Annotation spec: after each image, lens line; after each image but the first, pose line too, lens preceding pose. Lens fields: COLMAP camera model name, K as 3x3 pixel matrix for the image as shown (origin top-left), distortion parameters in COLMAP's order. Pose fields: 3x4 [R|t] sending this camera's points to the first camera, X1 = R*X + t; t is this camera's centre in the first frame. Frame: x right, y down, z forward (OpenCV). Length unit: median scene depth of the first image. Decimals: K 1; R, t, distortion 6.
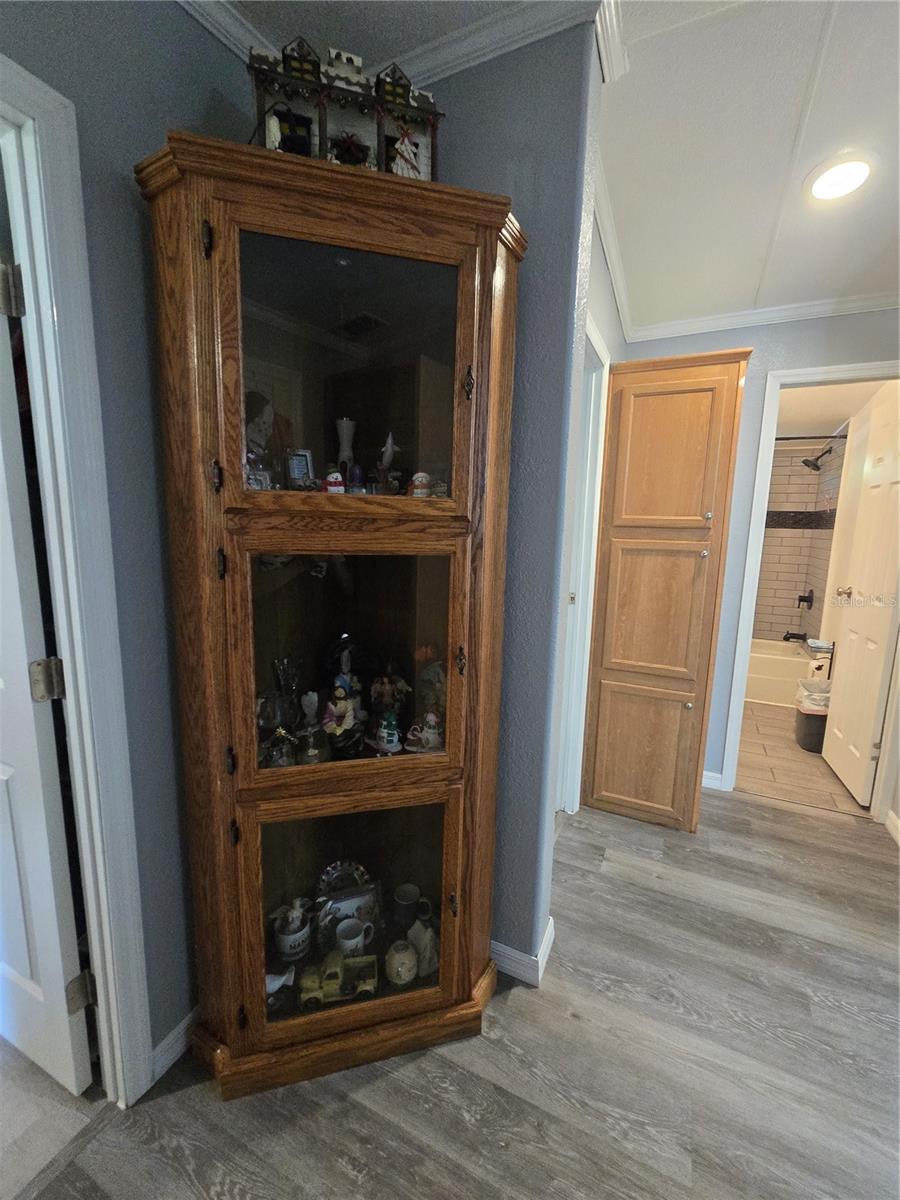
lens RADIAL K [[499.0, 0, 451.4], [0, 499.0, 604.1], [0, 0, 1]] dist [-0.004135, 0.002264]
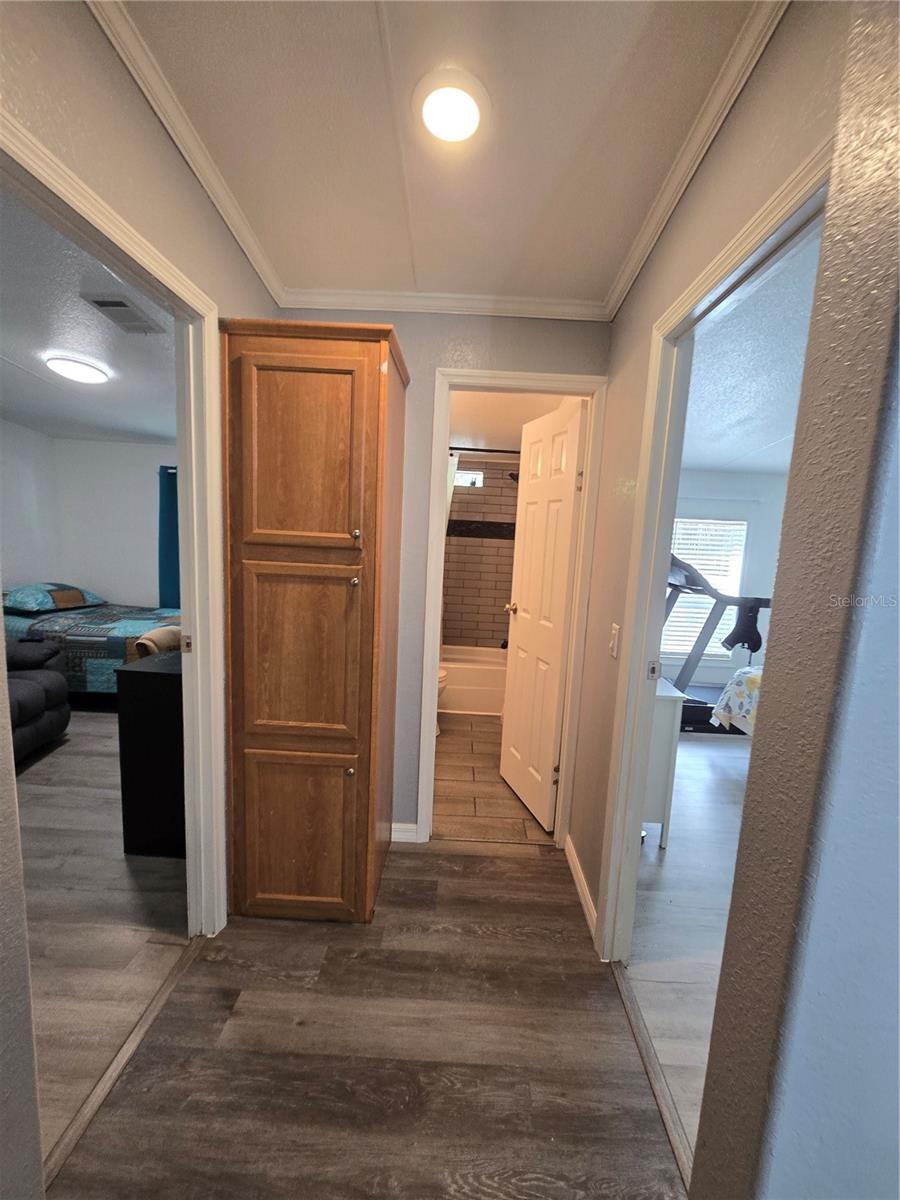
lens RADIAL K [[499.0, 0, 455.6], [0, 499.0, 602.2], [0, 0, 1]] dist [-0.004135, 0.002264]
pose [[0.908833, -0.036993, 0.415517, 0.305854], [0.037169, 0.999280, 0.007666, -0.064545], [-0.415501, 0.008477, 0.909553, 0.205190]]
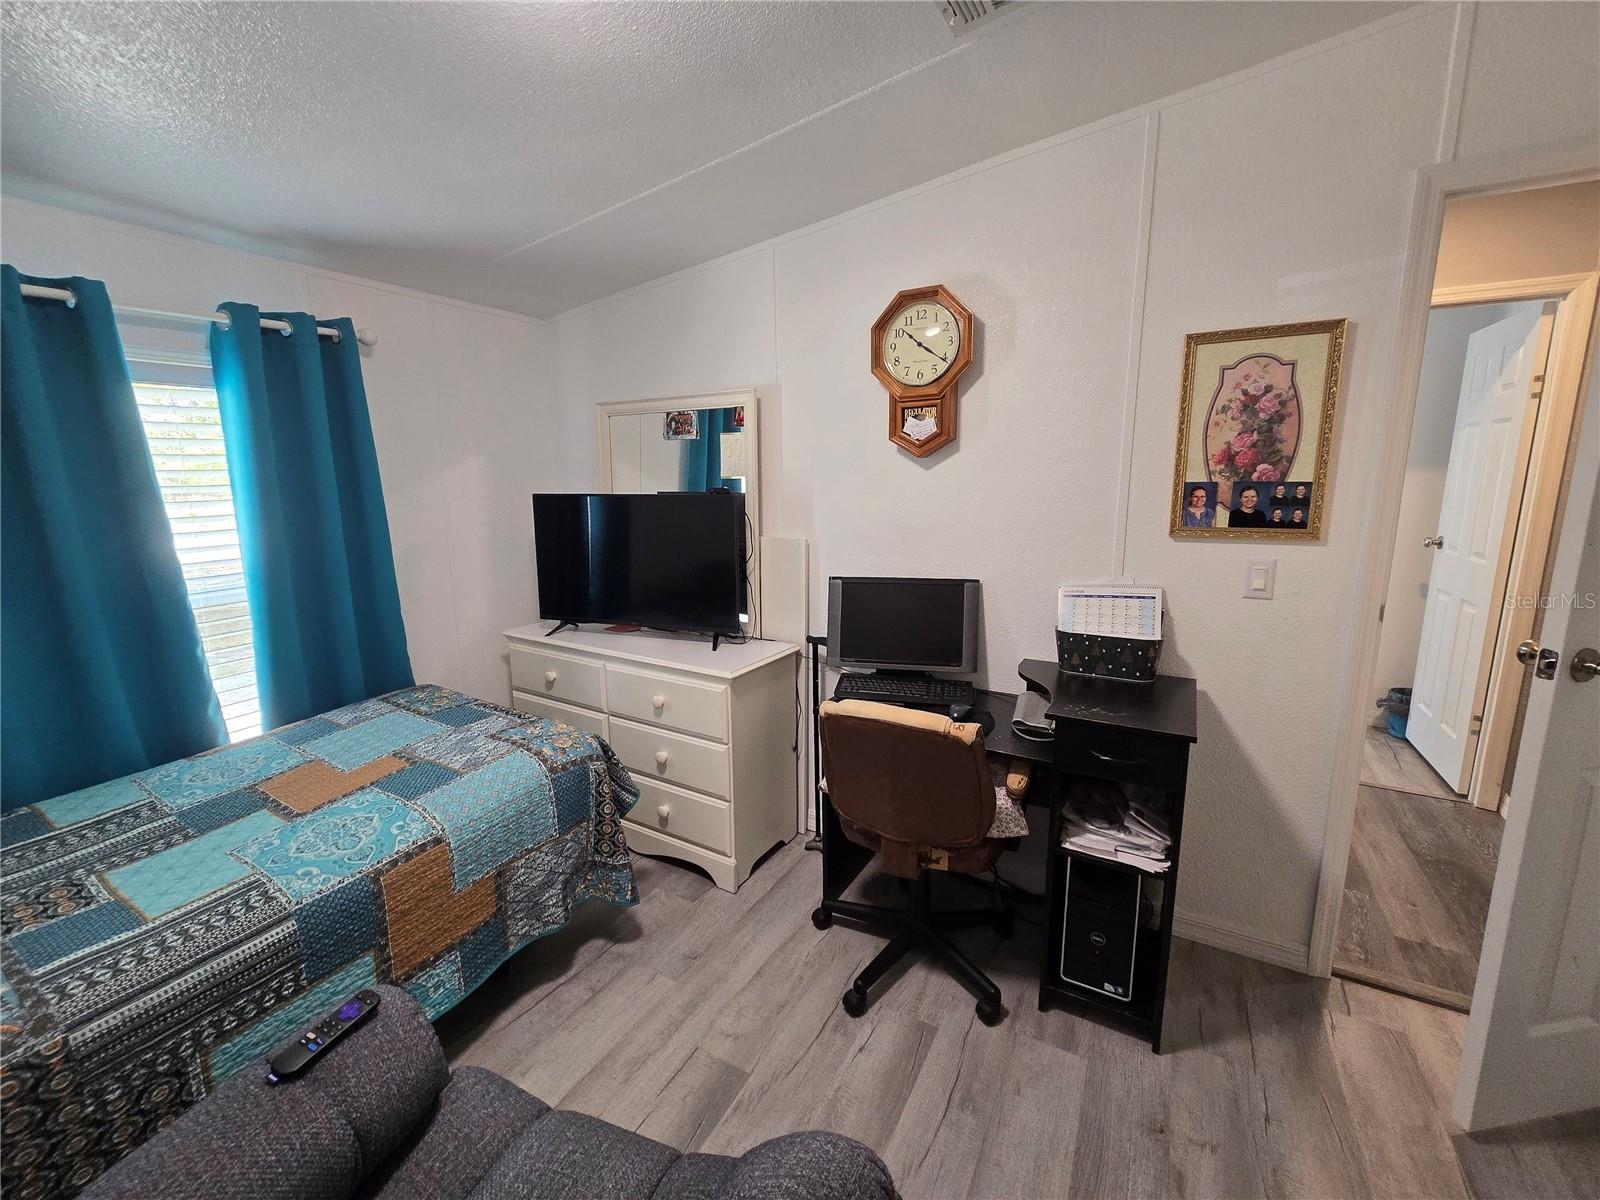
lens RADIAL K [[665.3, 0, 799.8], [0, 665.3, 589.0], [0, 0, 1]] dist [-0.004135, 0.002264]
pose [[0.054695, -0.201906, 0.977876, -0.553651], [0.158449, 0.968688, 0.191146, -0.302201], [-0.985851, 0.144489, 0.084974, 1.646987]]
